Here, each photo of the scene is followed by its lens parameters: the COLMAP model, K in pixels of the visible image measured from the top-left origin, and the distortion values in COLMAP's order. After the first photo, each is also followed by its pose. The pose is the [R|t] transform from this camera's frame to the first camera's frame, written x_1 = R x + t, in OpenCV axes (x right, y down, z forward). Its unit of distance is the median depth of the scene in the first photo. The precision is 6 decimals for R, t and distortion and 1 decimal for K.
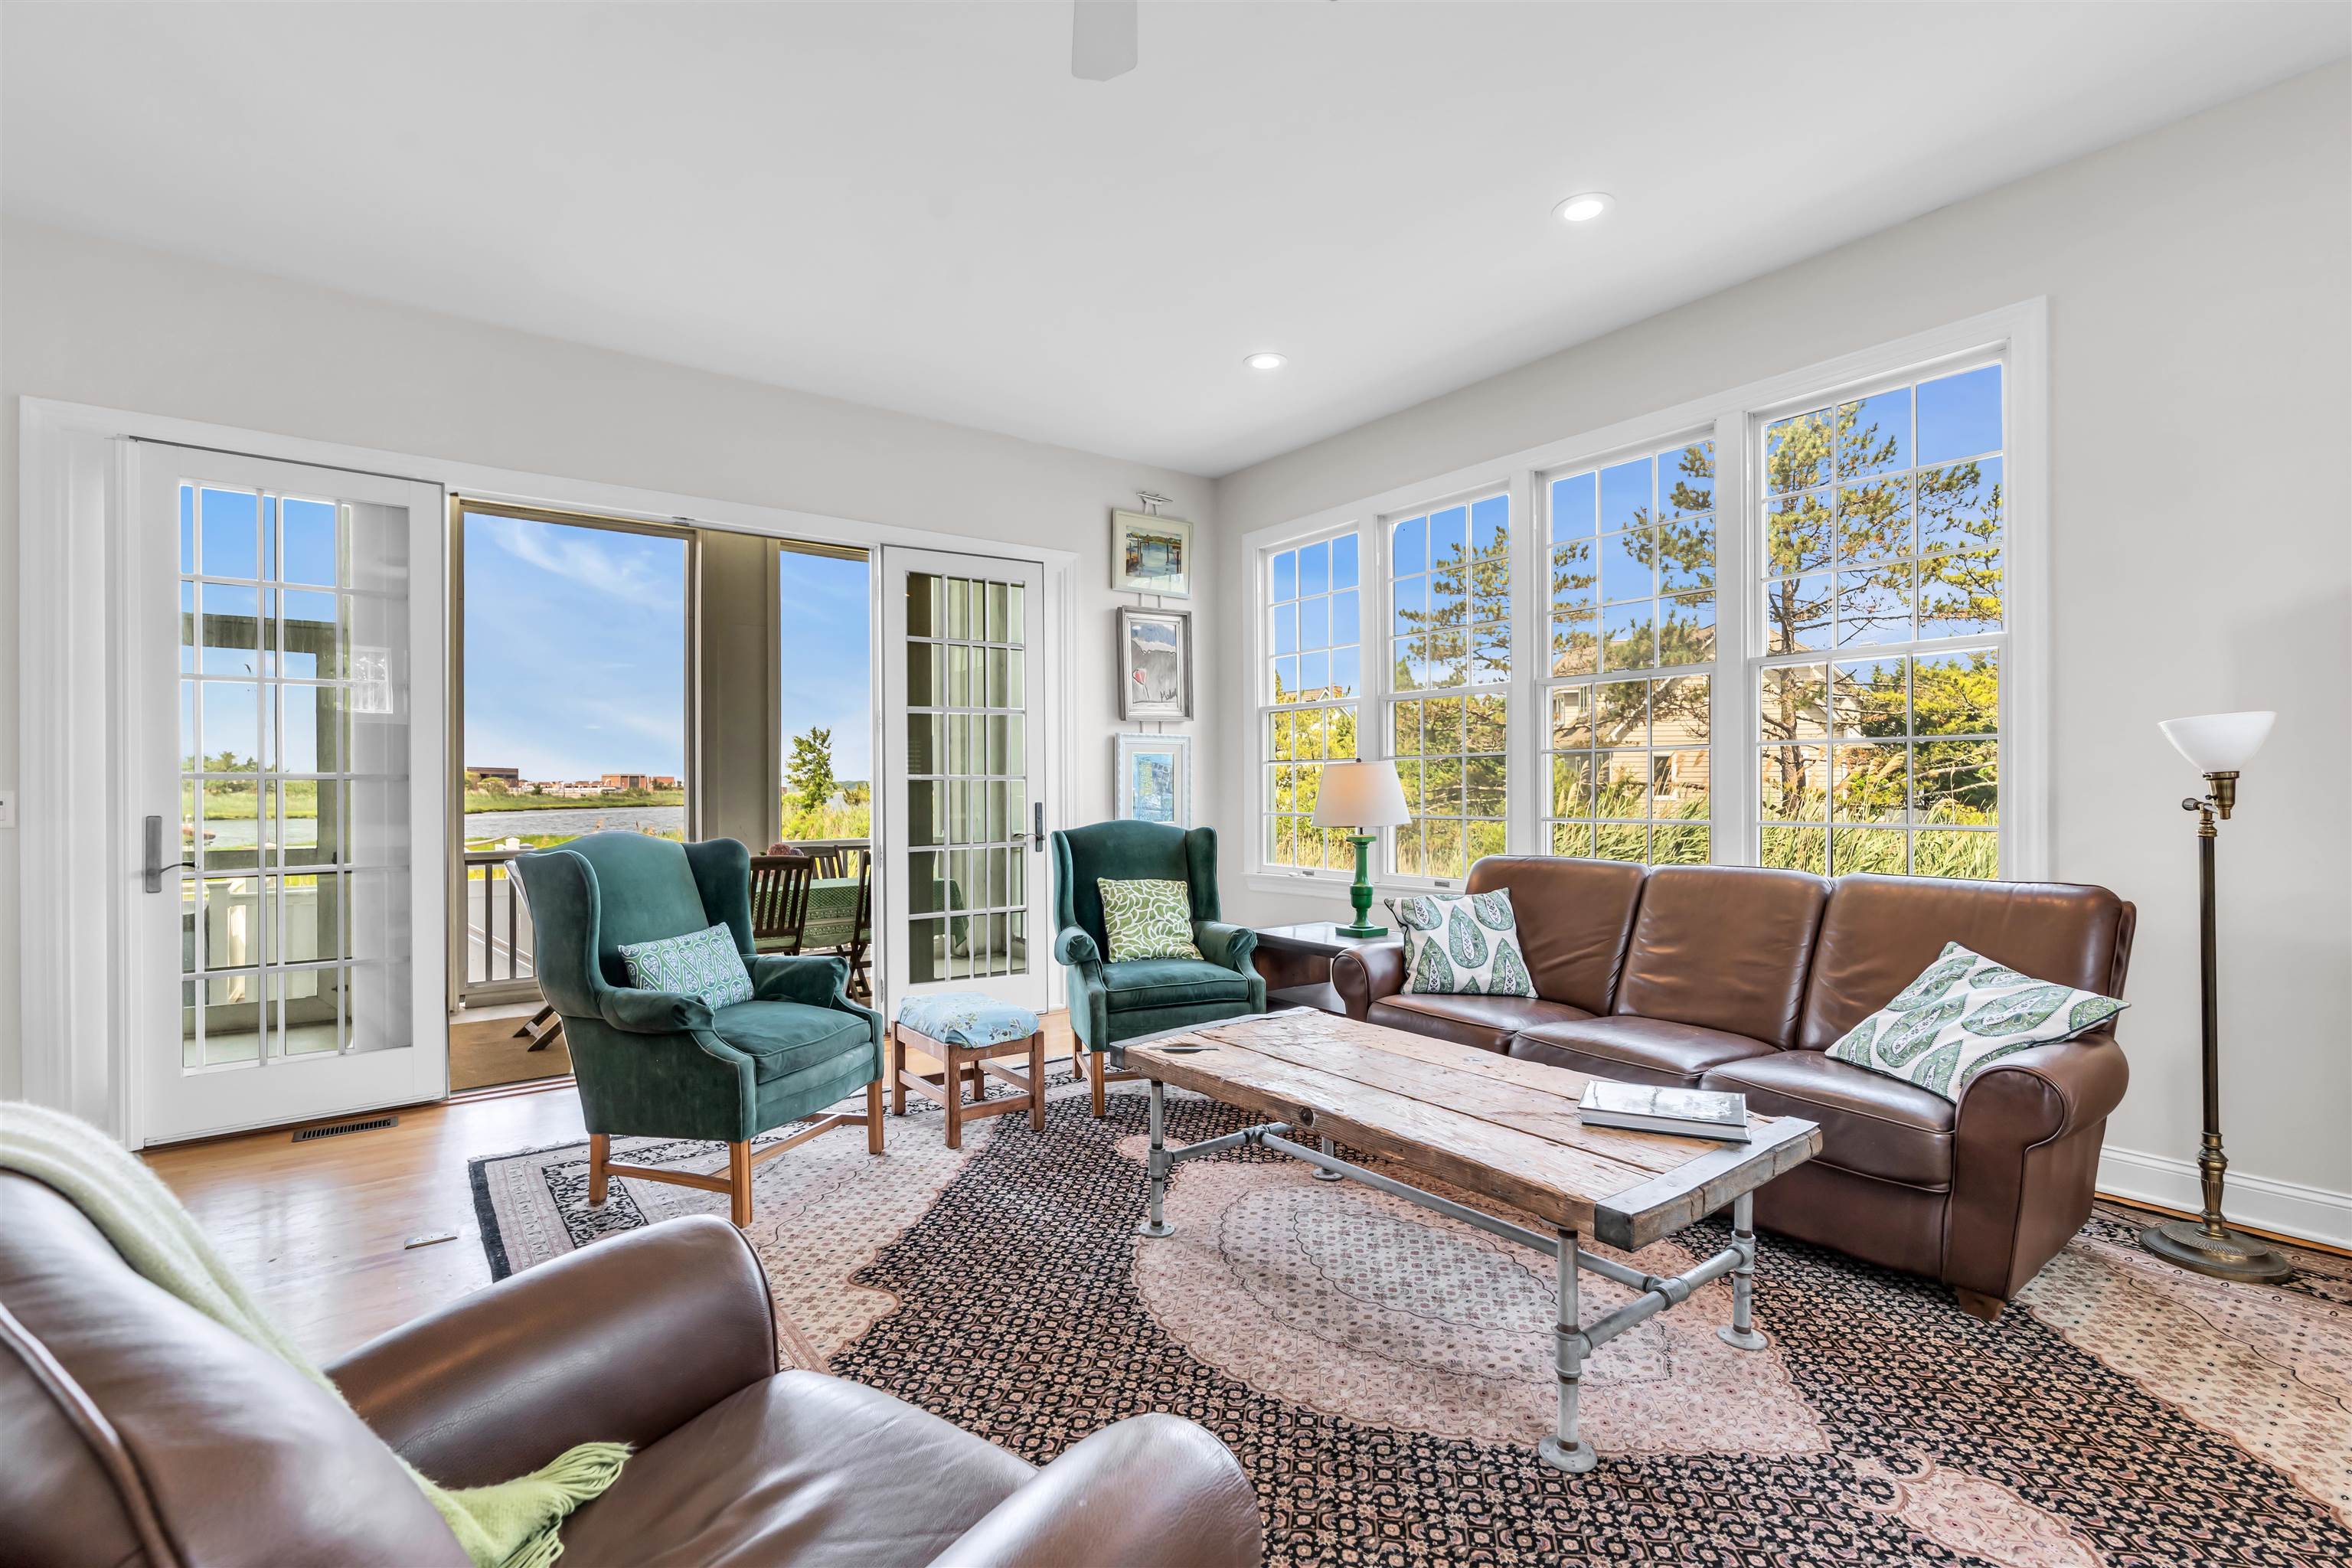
lens RADIAL K [[1062.4, 0, 1176.7], [0, 1062.4, 781.1], [0, 0, 1]] dist [-0.008294, -0.000073]
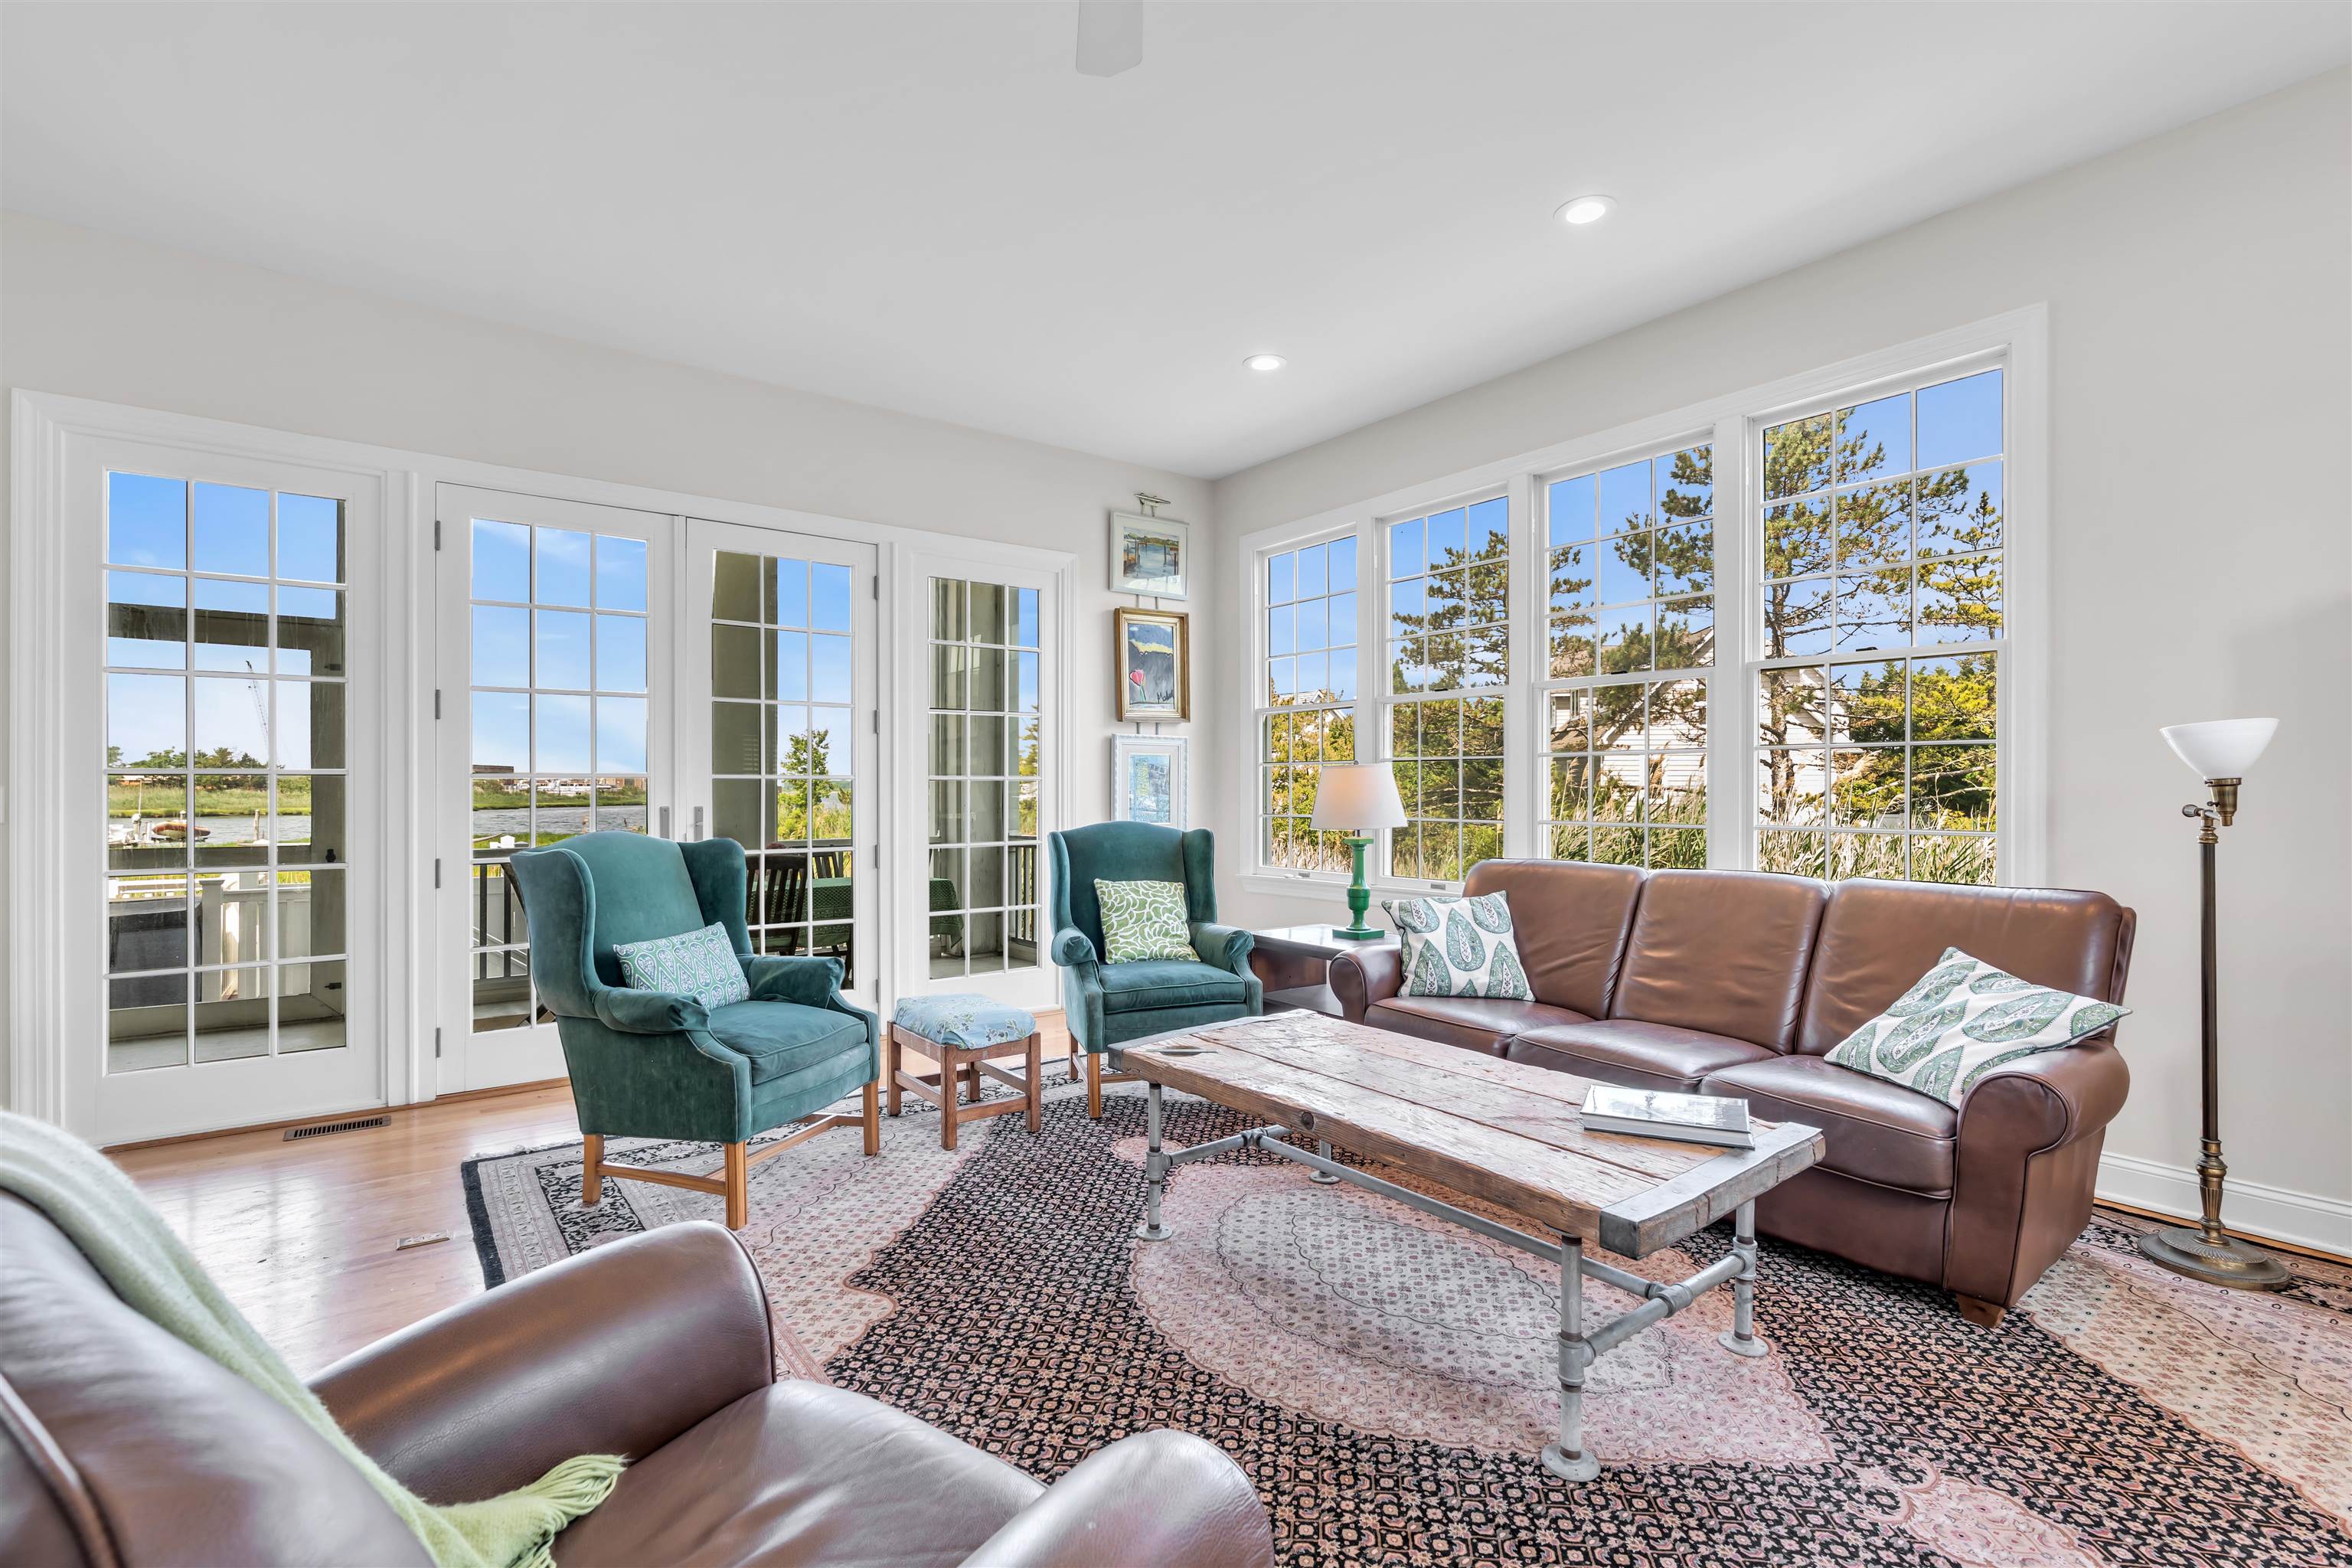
lens RADIAL K [[1062.4, 0, 1177.0], [0, 1062.4, 783.9], [0, 0, 1]] dist [-0.008294, -0.000073]
pose [[0.999980, 0.005061, 0.003733, -0.003775], [-0.005066, 0.999986, 0.001295, 0.000205], [-0.003726, -0.001314, 0.999992, 0.006360]]
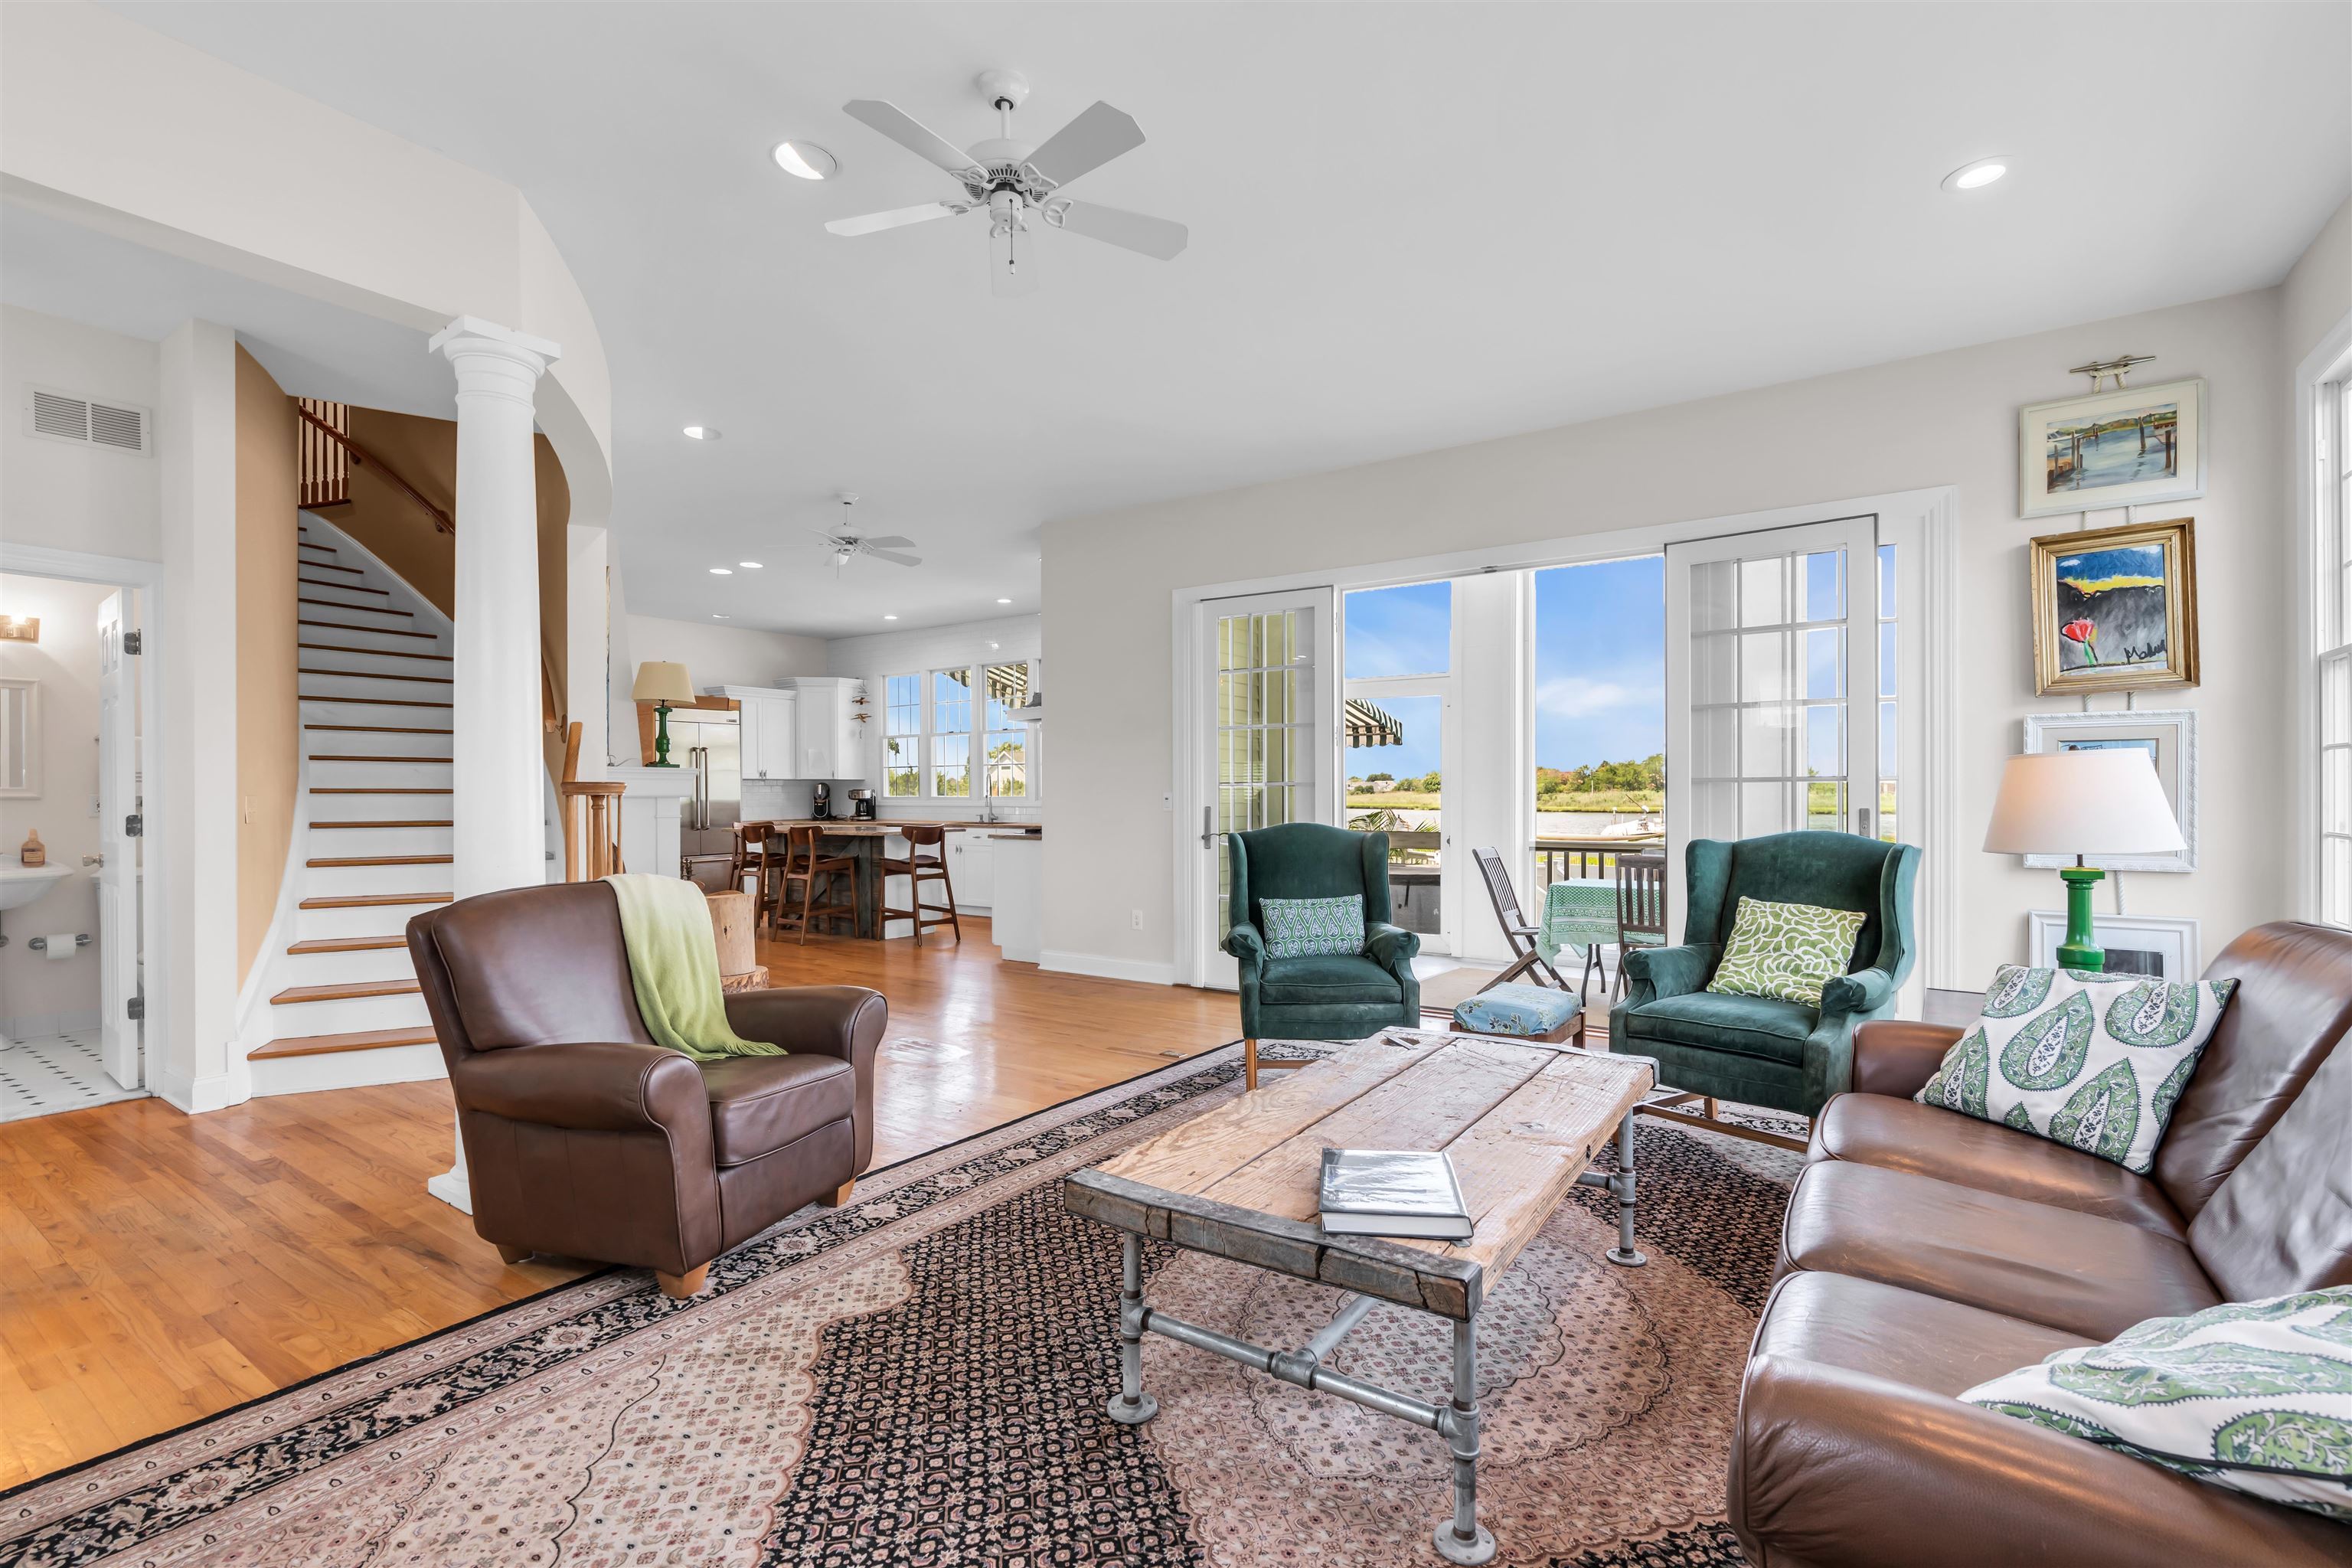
lens RADIAL K [[1062.4, 0, 1186.2], [0, 1062.4, 799.5], [0, 0, 1]] dist [-0.008294, -0.000073]
pose [[0.319961, 0.008604, -0.947392, 3.696720], [0.009171, 0.999884, 0.012178, -0.013410], [0.947386, -0.012585, 0.319845, 1.852863]]
